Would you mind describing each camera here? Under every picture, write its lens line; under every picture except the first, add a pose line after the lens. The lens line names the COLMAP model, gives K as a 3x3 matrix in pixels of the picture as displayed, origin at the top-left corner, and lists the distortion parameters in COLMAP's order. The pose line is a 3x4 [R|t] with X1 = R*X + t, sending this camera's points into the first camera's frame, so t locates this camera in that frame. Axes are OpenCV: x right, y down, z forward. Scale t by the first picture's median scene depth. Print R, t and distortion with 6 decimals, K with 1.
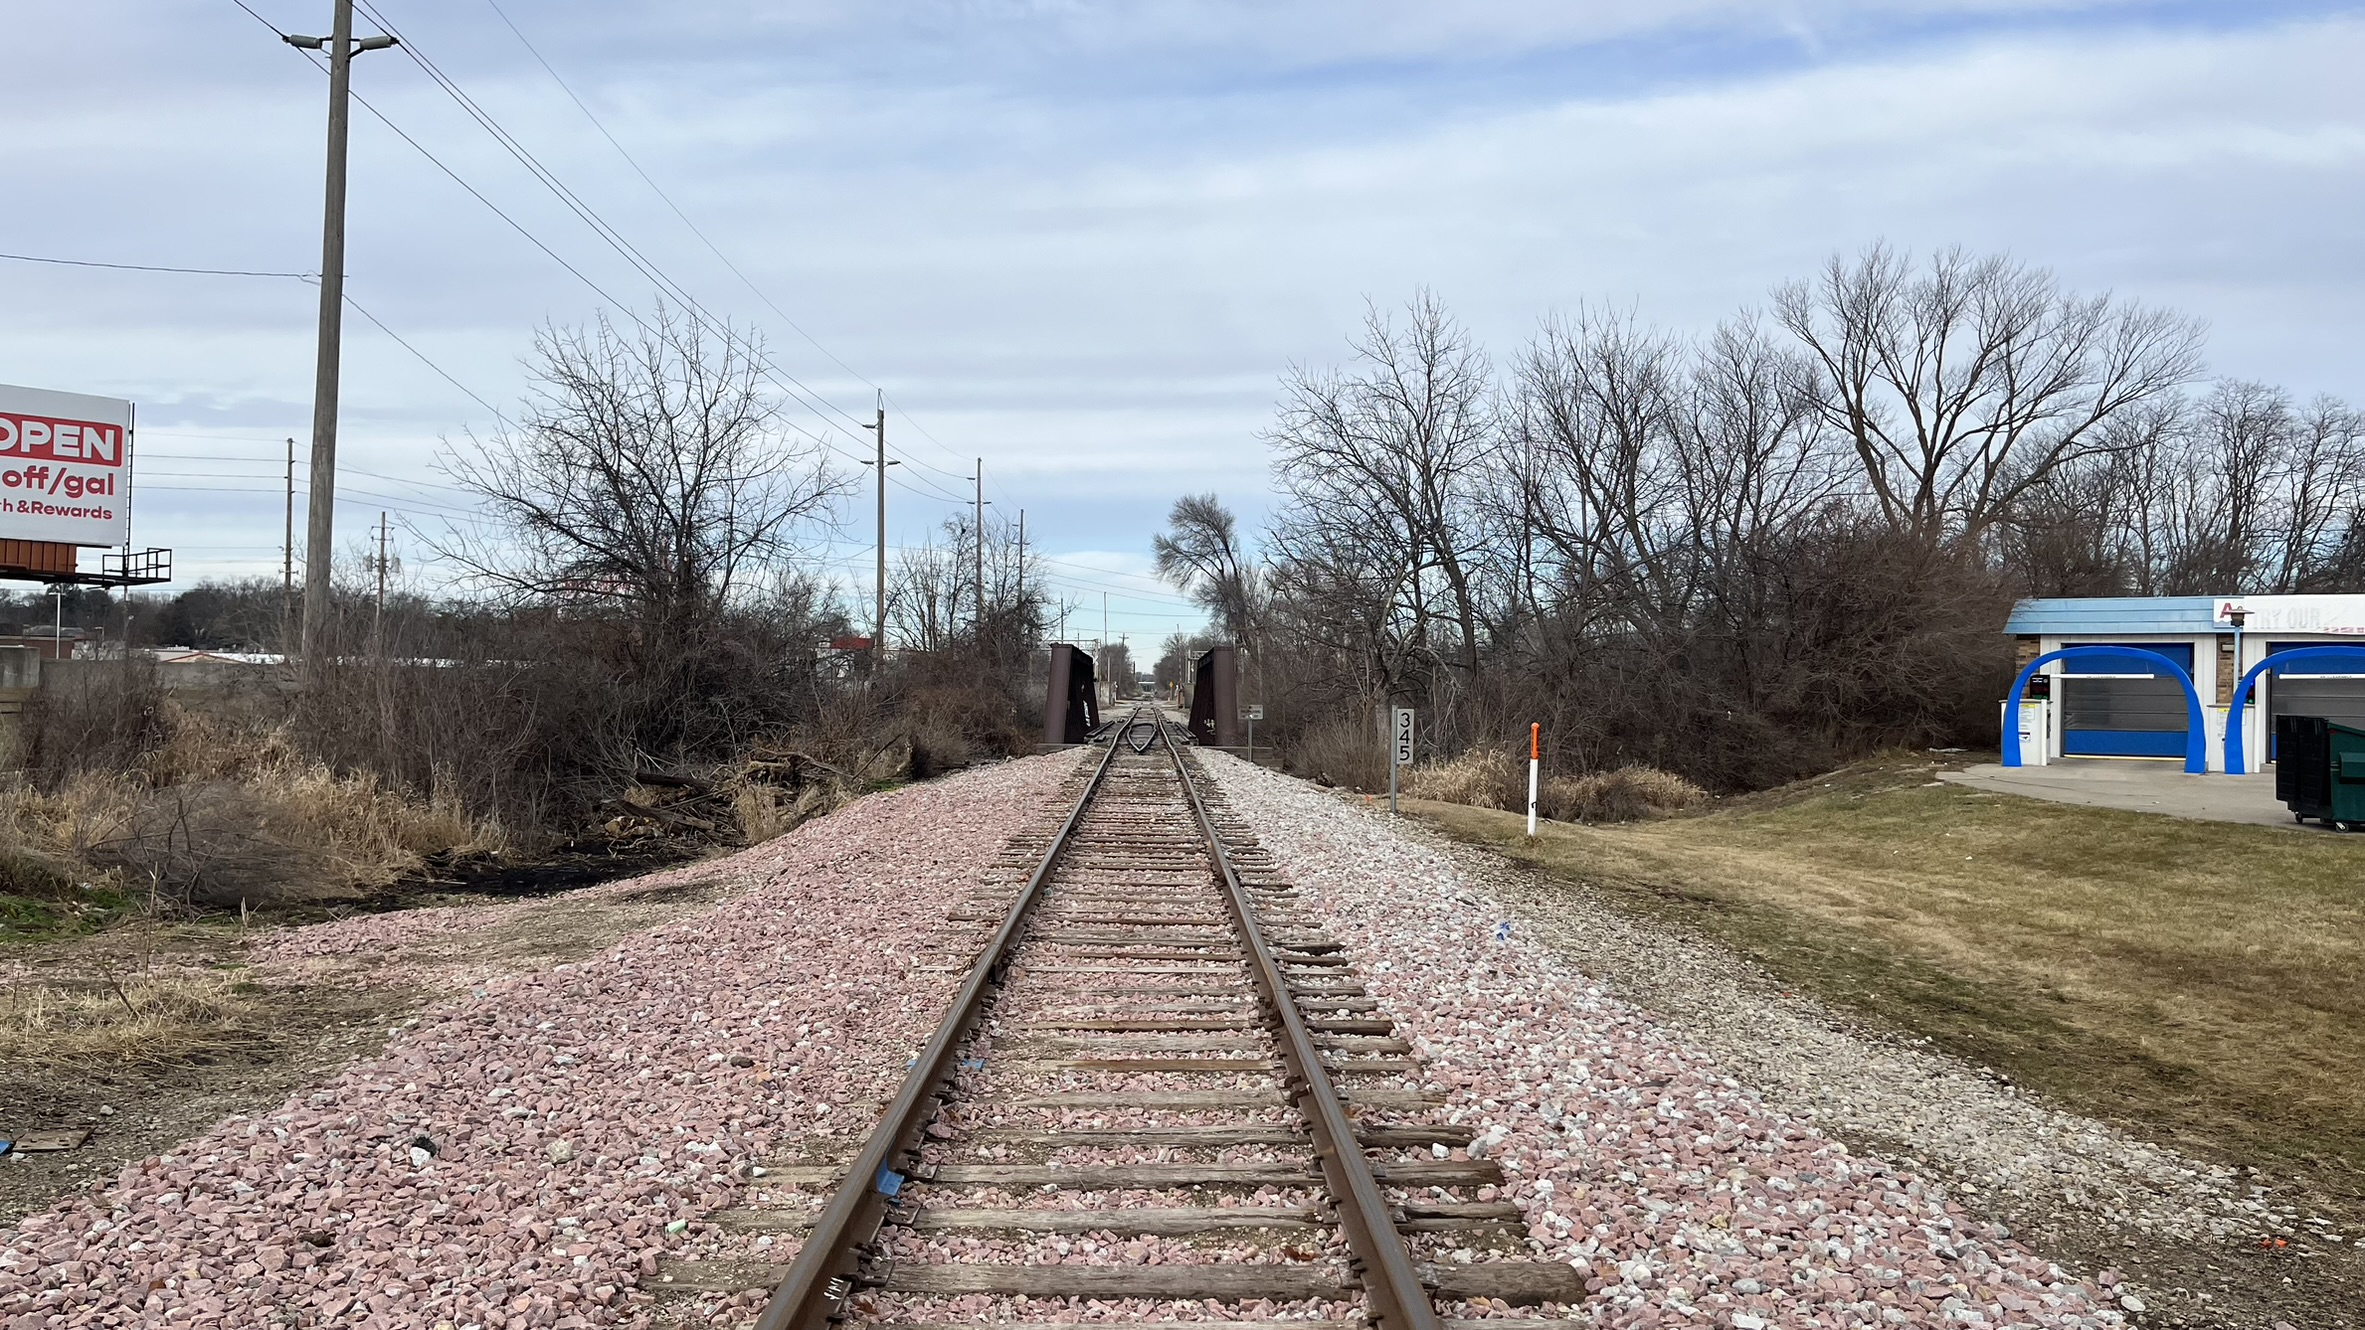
lens RADIAL K [[1739.6, 0, 1181.1], [0, 1739.6, 680.8], [0, 0, 1]] dist [0.048097, -0.073194]
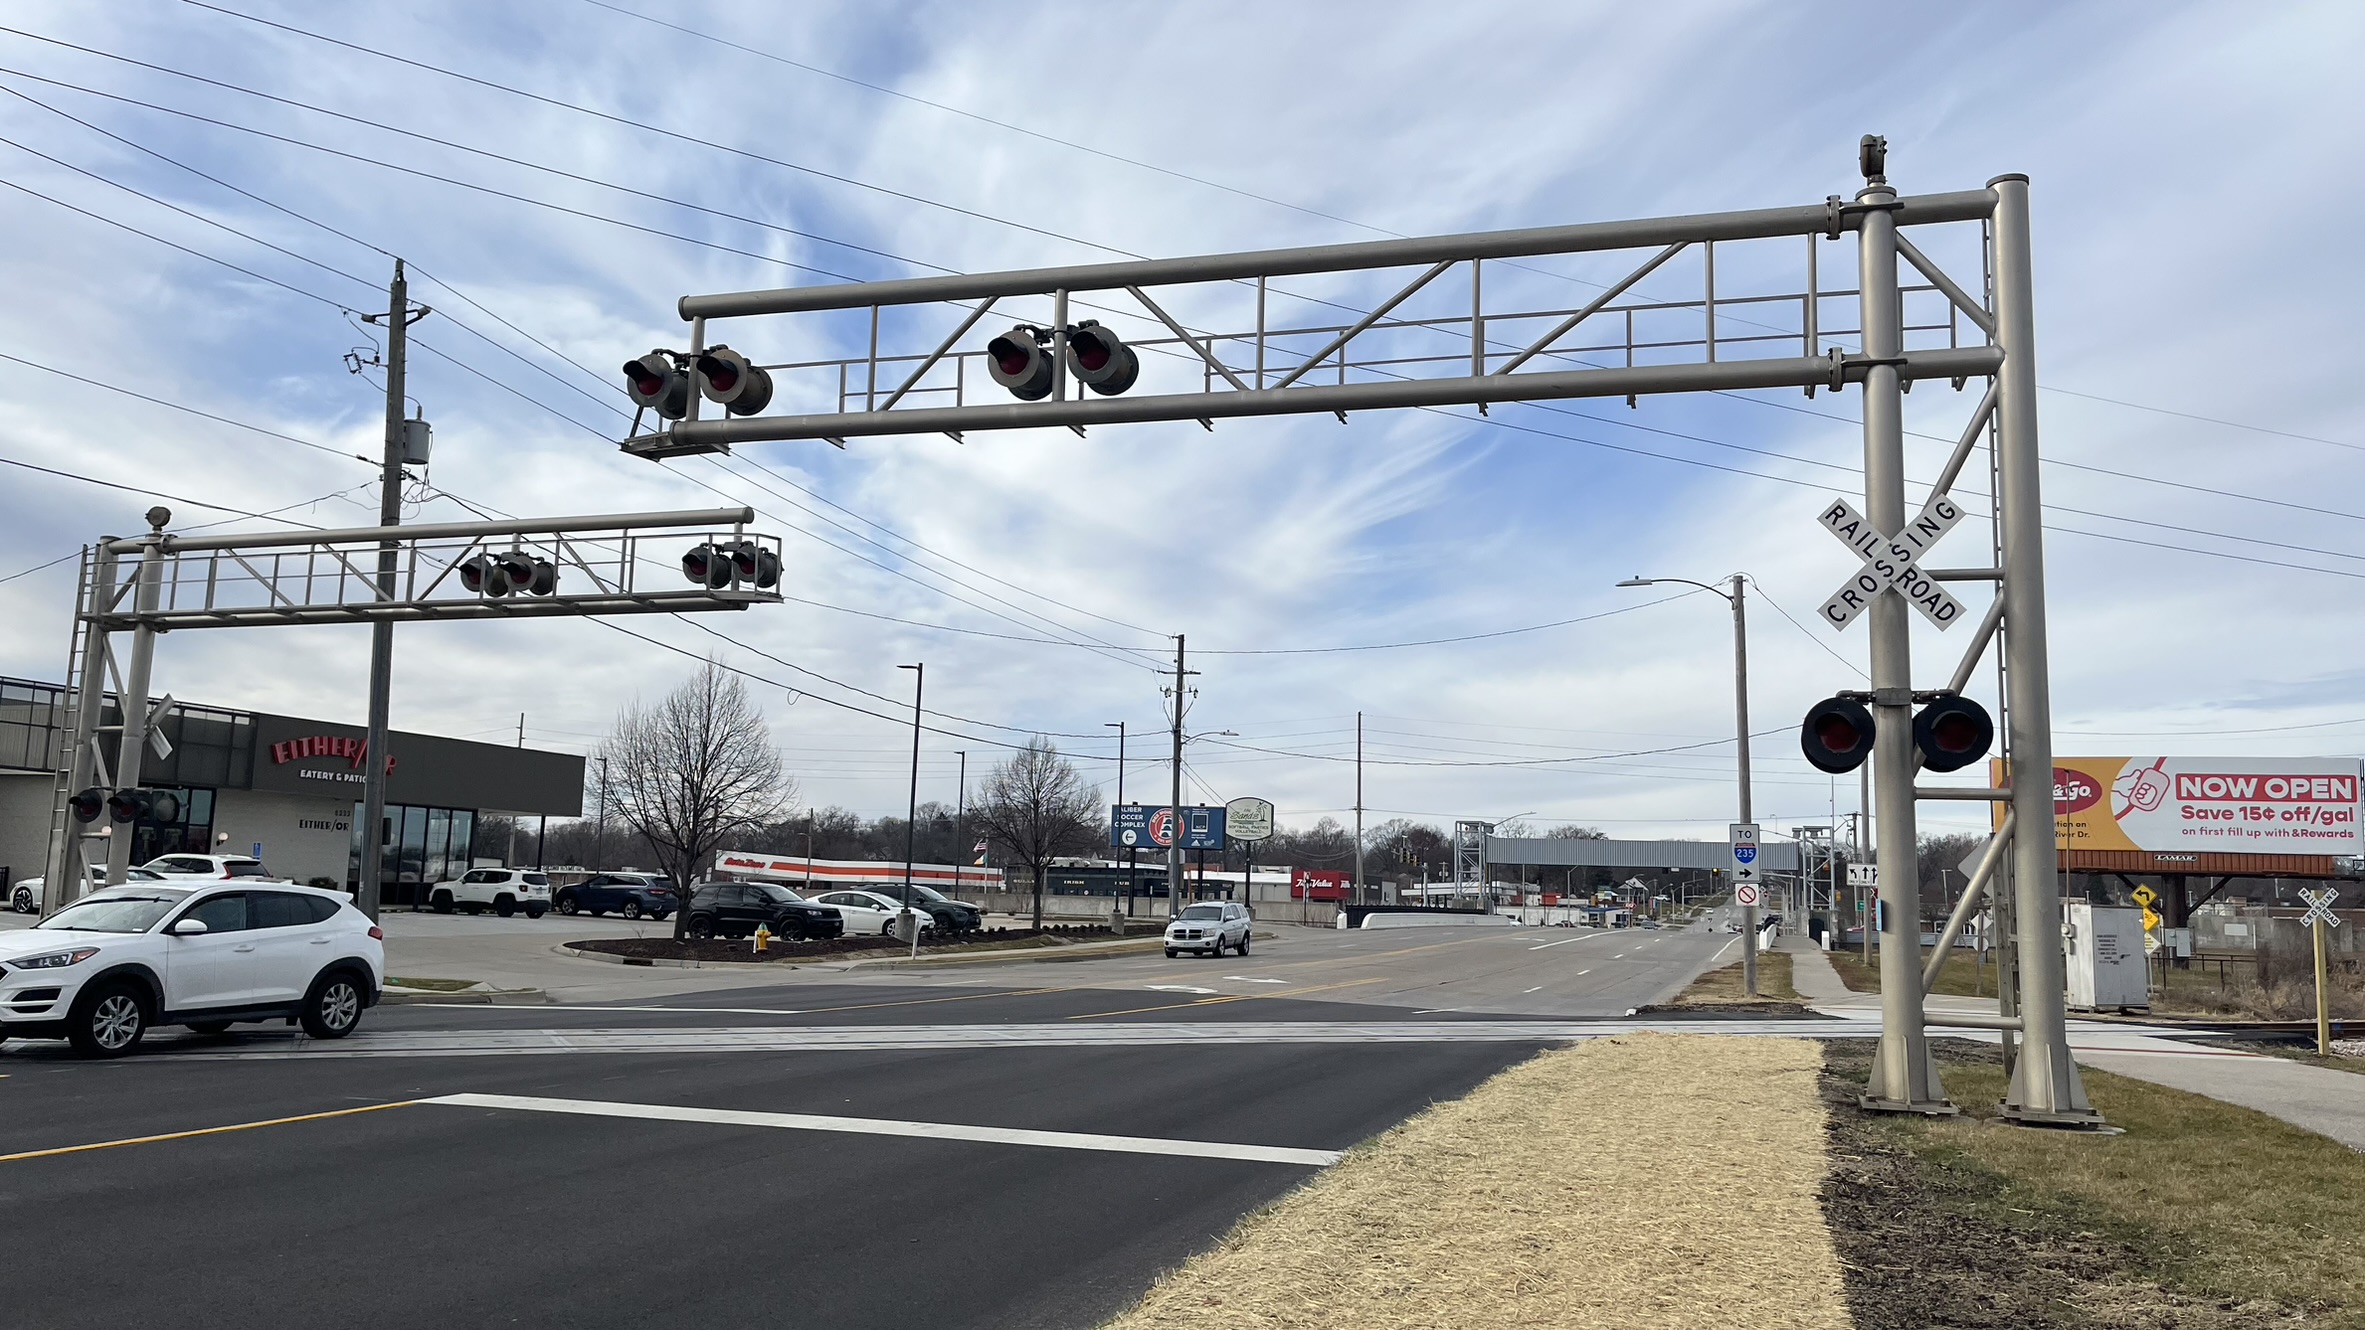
lens RADIAL K [[1739.6, 0, 1186.1], [0, 1739.6, 656.1], [0, 0, 1]] dist [0.057358, -0.082830]
pose [[0.379711, -0.136912, -0.914918, 0.469842], [-0.015908, 0.987875, -0.154432, 0.003696], [0.924968, 0.073194, 0.372929, -0.577252]]
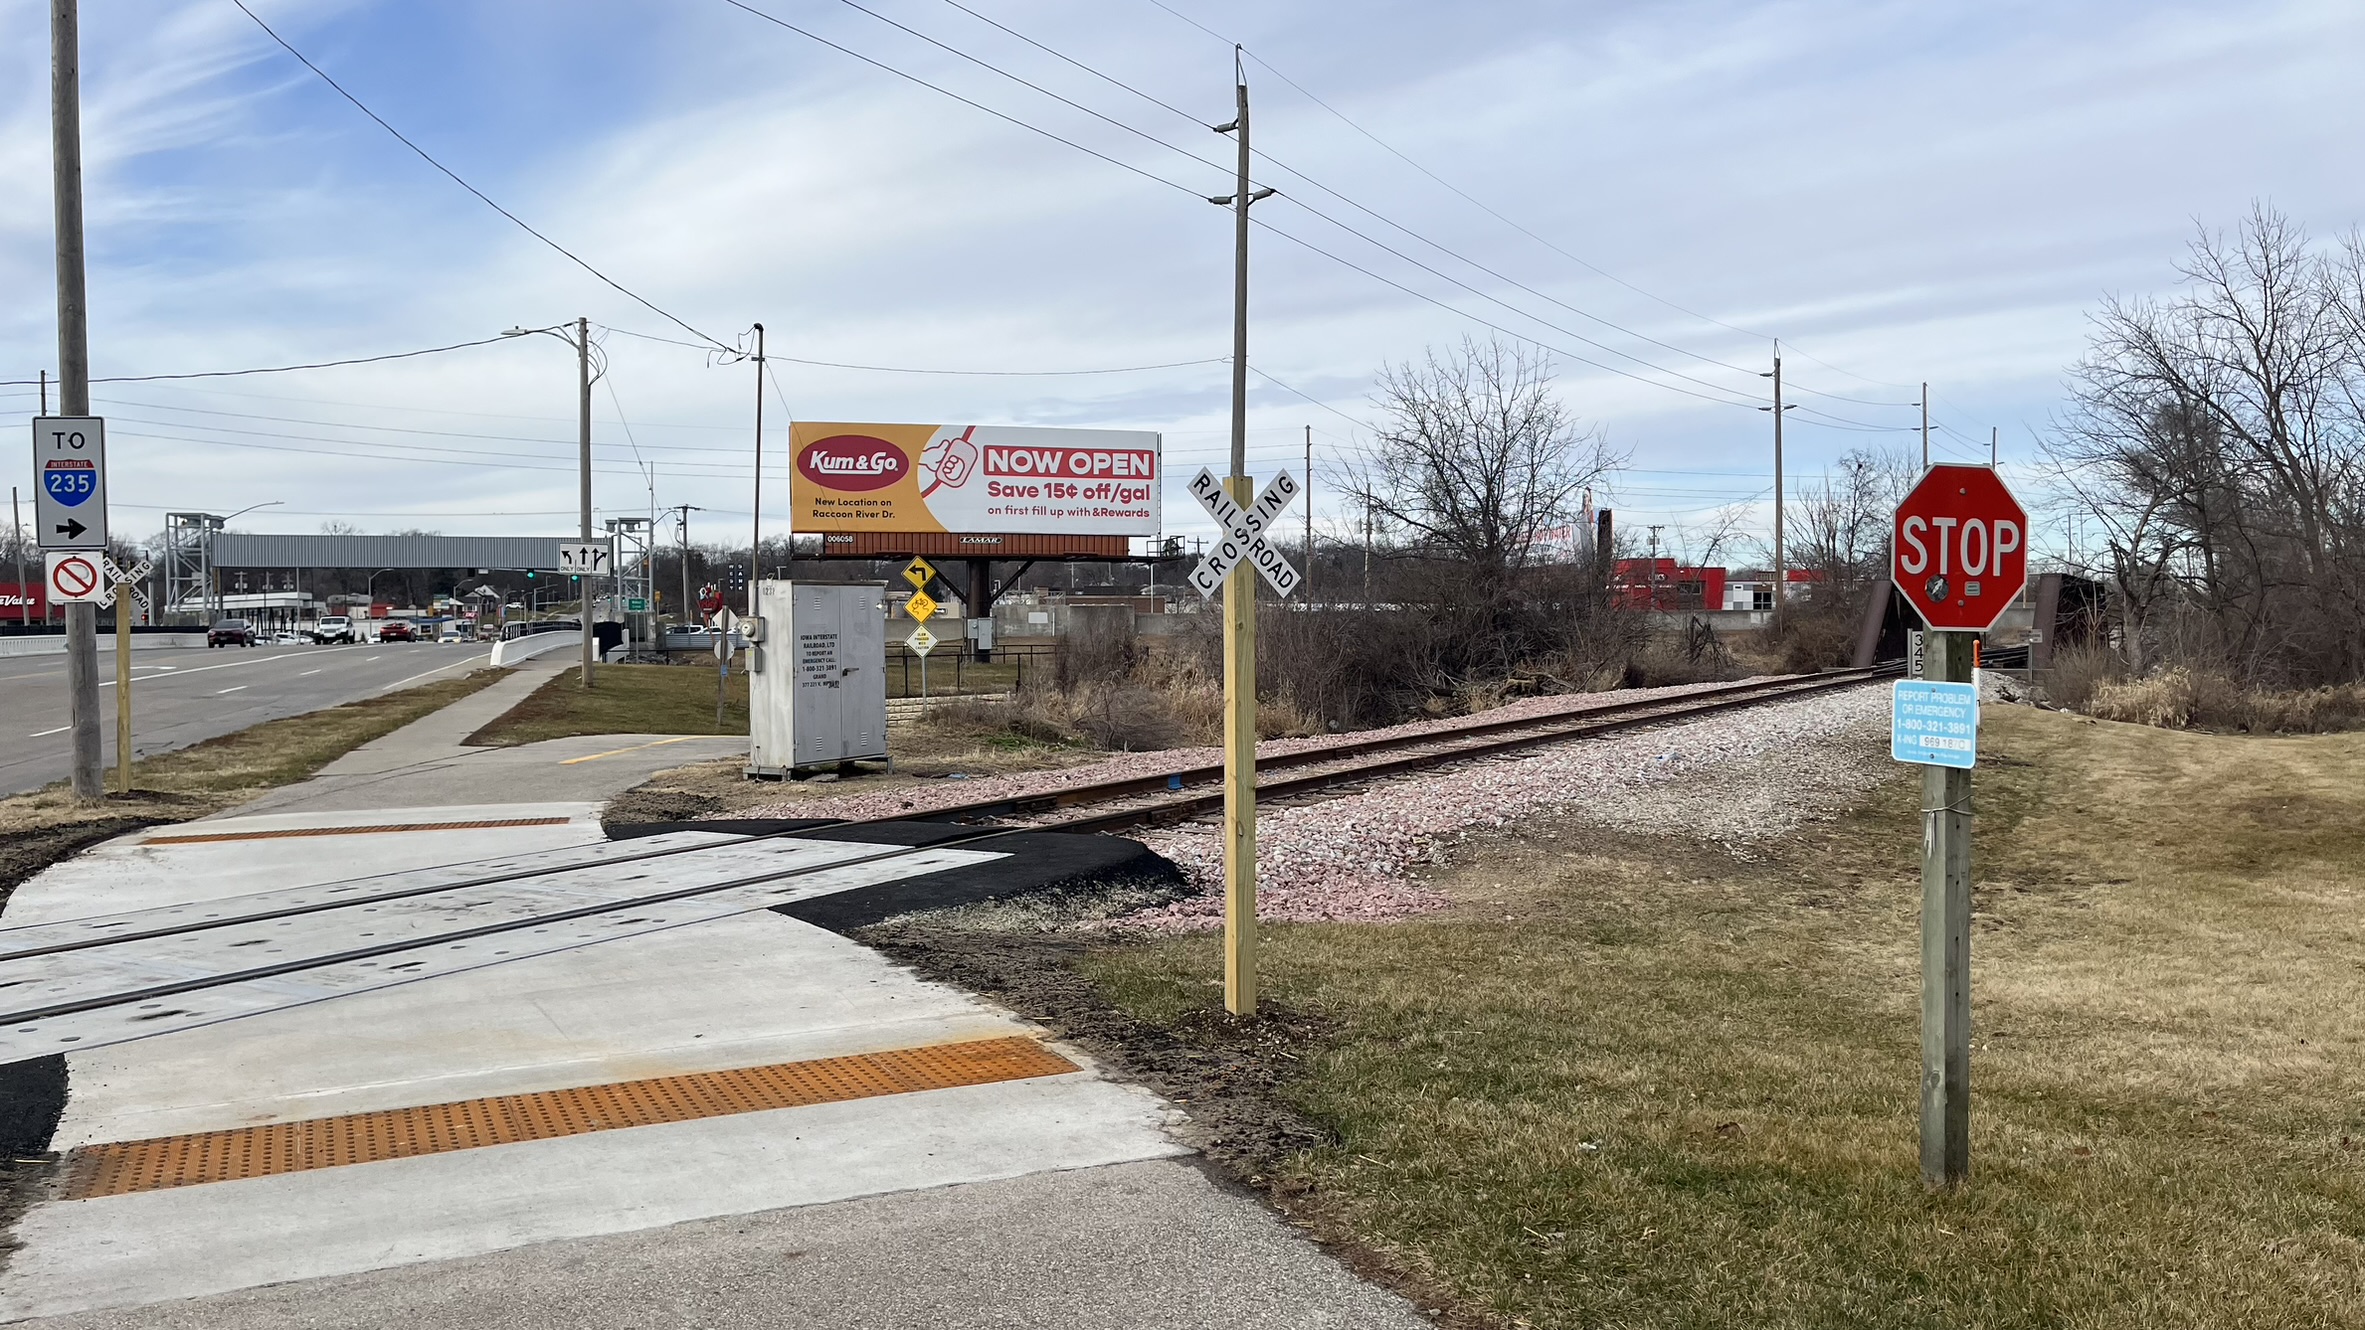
lens RADIAL K [[1739.6, 0, 1215.1], [0, 1739.6, 673.1], [0, 0, 1]] dist [0.045209, -0.003177]
pose [[0.853290, -0.009003, -0.521359, 0.197220], [0.026343, 0.999319, 0.025857, 0.000065], [0.520771, -0.035798, 0.852946, -0.211292]]
